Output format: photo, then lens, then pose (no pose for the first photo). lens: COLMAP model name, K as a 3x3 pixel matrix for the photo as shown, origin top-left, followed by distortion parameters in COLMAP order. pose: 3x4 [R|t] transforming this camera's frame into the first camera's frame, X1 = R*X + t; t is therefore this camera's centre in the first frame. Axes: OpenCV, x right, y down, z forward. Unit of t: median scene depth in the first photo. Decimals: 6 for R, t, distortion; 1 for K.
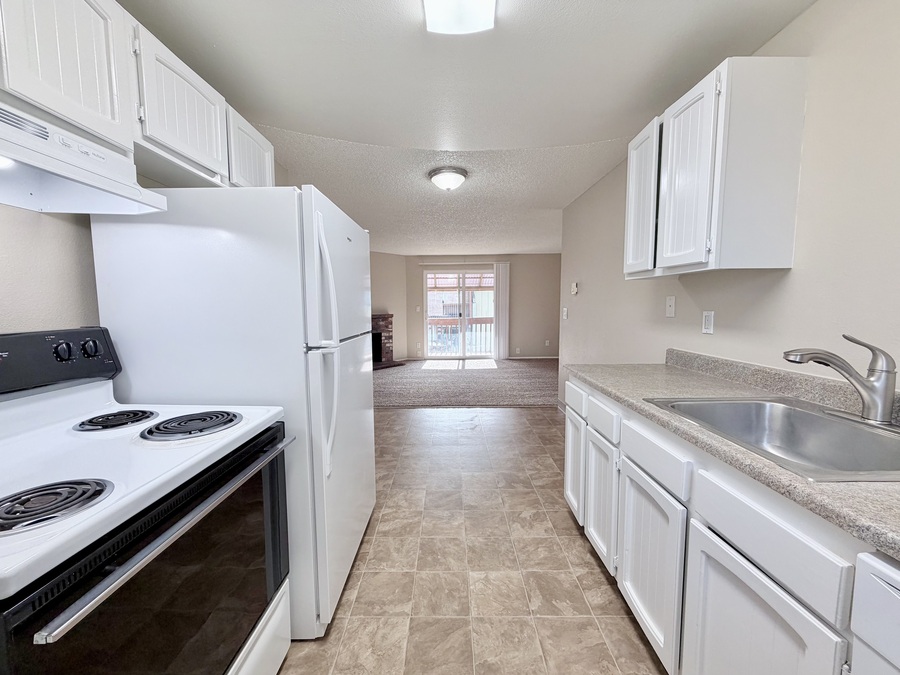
lens RADIAL K [[359.1, 0, 445.3], [0, 359.1, 338.6], [0, 0, 1]] dist [-0.000373, 0.000678]
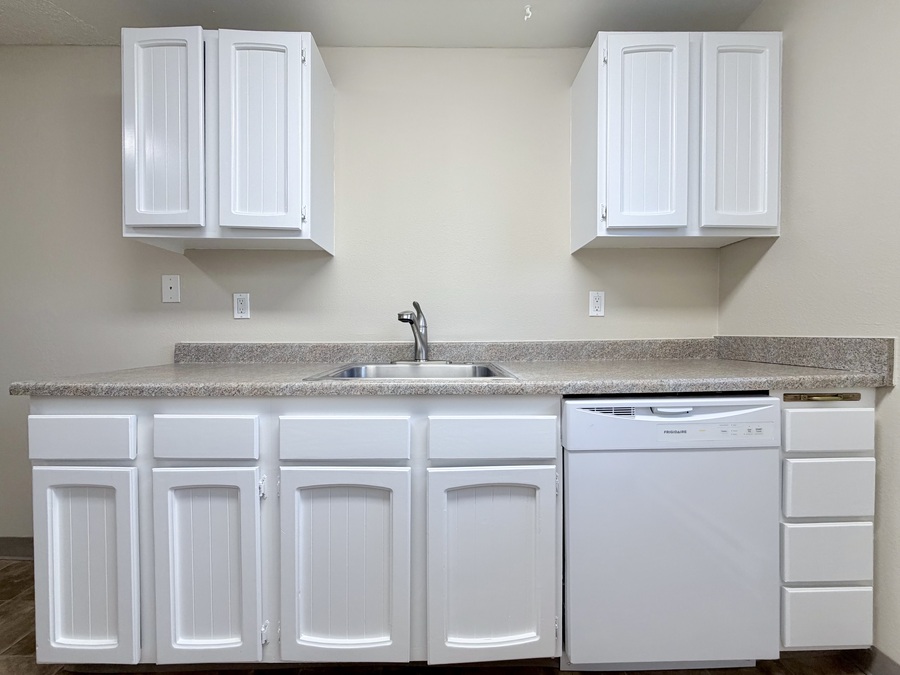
lens RADIAL K [[359.1, 0, 447.1], [0, 359.1, 338.2], [0, 0, 1]] dist [-0.000373, 0.000678]
pose [[-0.018801, -0.002449, 0.999820, -0.176565], [0.094020, 0.995561, 0.004207, 0.081202], [-0.995393, 0.094082, -0.018487, 0.533377]]
